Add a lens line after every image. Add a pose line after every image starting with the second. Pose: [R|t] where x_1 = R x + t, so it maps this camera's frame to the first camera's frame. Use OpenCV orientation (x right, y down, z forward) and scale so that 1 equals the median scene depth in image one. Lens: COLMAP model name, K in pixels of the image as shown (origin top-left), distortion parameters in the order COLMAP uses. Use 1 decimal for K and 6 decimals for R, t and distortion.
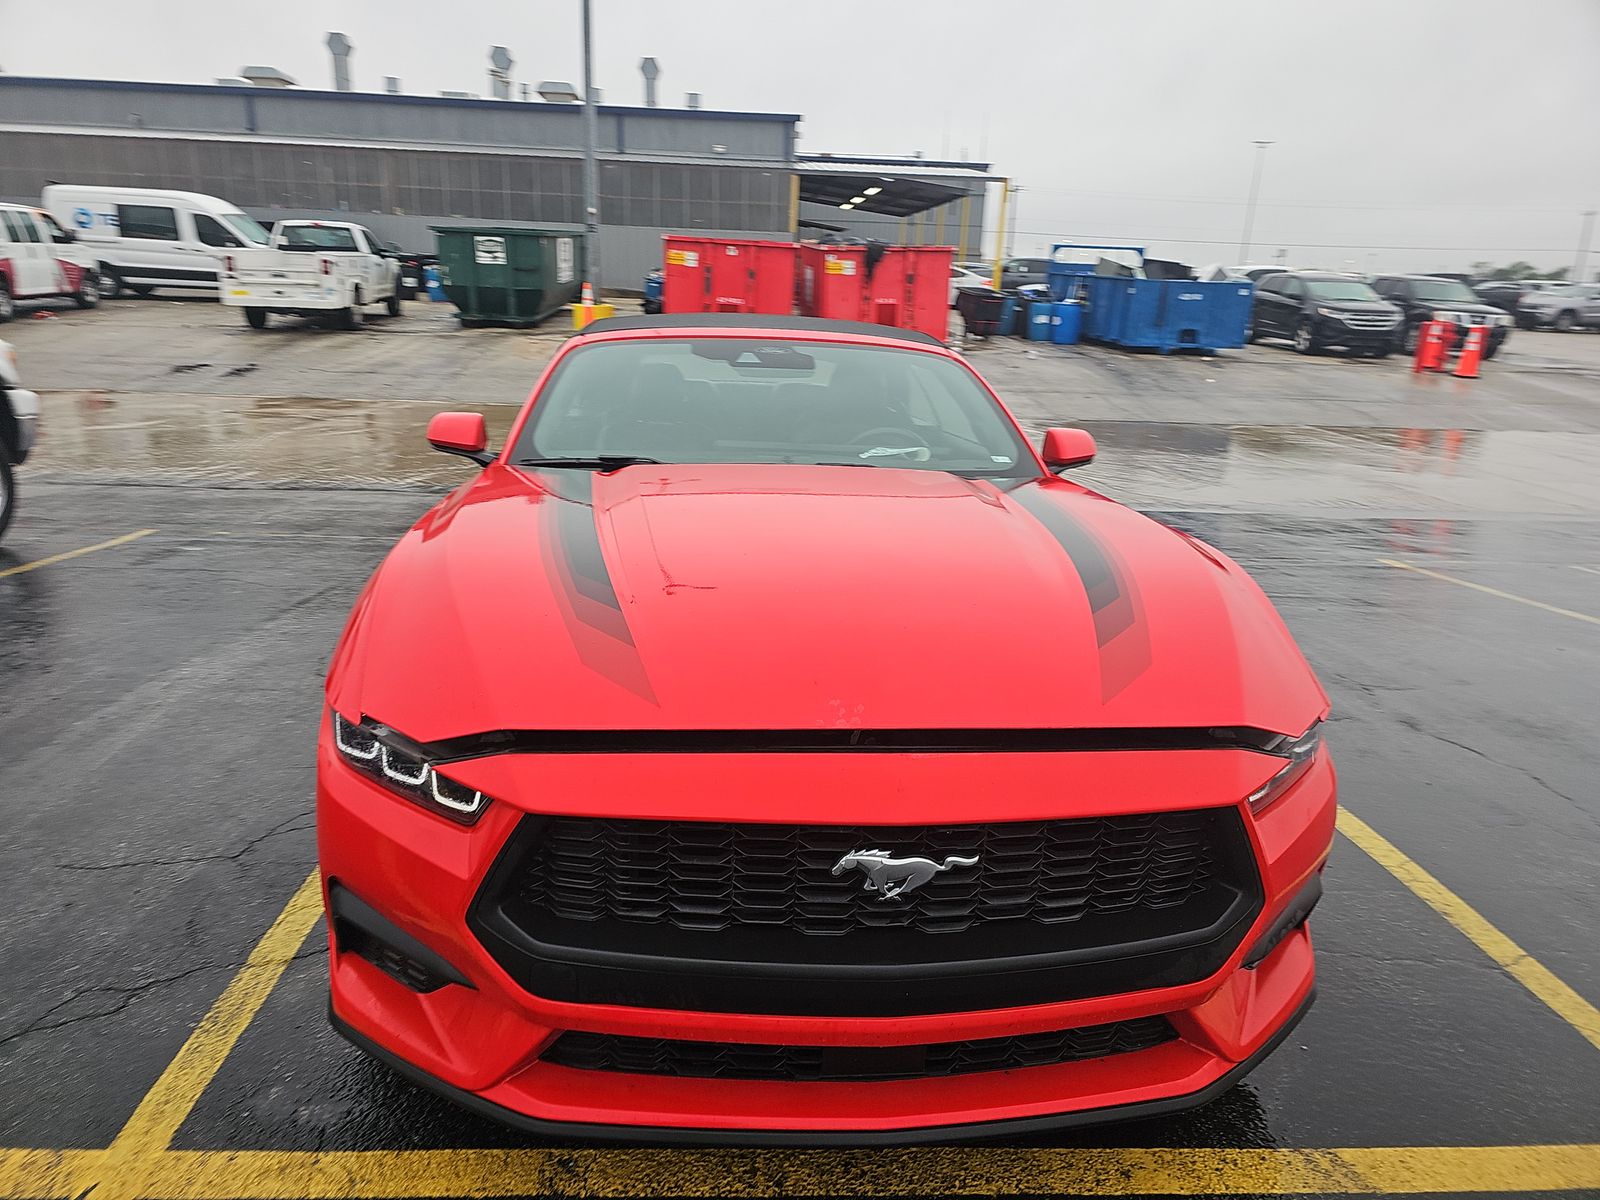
lens RADIAL K [[1099.8, 0, 779.3], [0, 1099.8, 602.6], [0, 0, 1]] dist [0.084534, -0.093379]
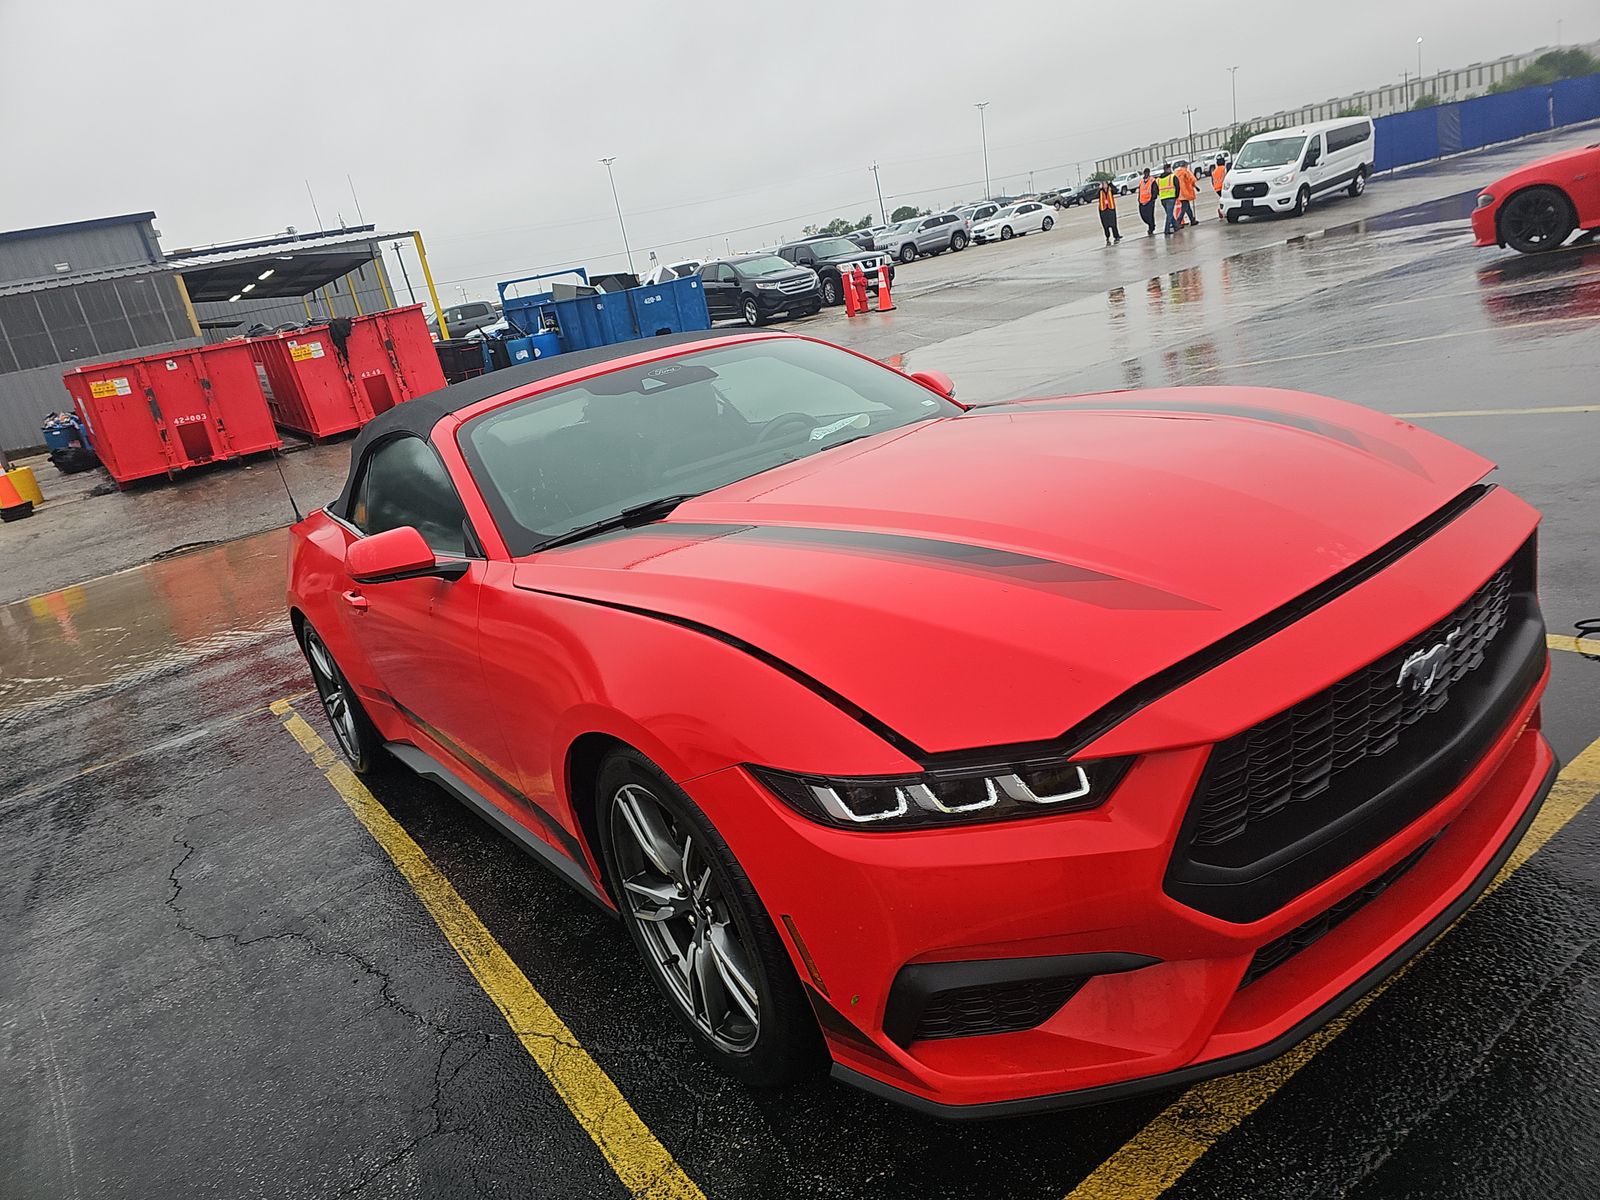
lens RADIAL K [[1099.8, 0, 779.3], [0, 1099.8, 602.6], [0, 0, 1]] dist [0.084534, -0.093379]
pose [[0.818481, -0.352459, 0.453719, -0.129050], [0.370151, 0.927473, 0.052753, -0.016465], [-0.439405, 0.124767, 0.889582, 0.038259]]
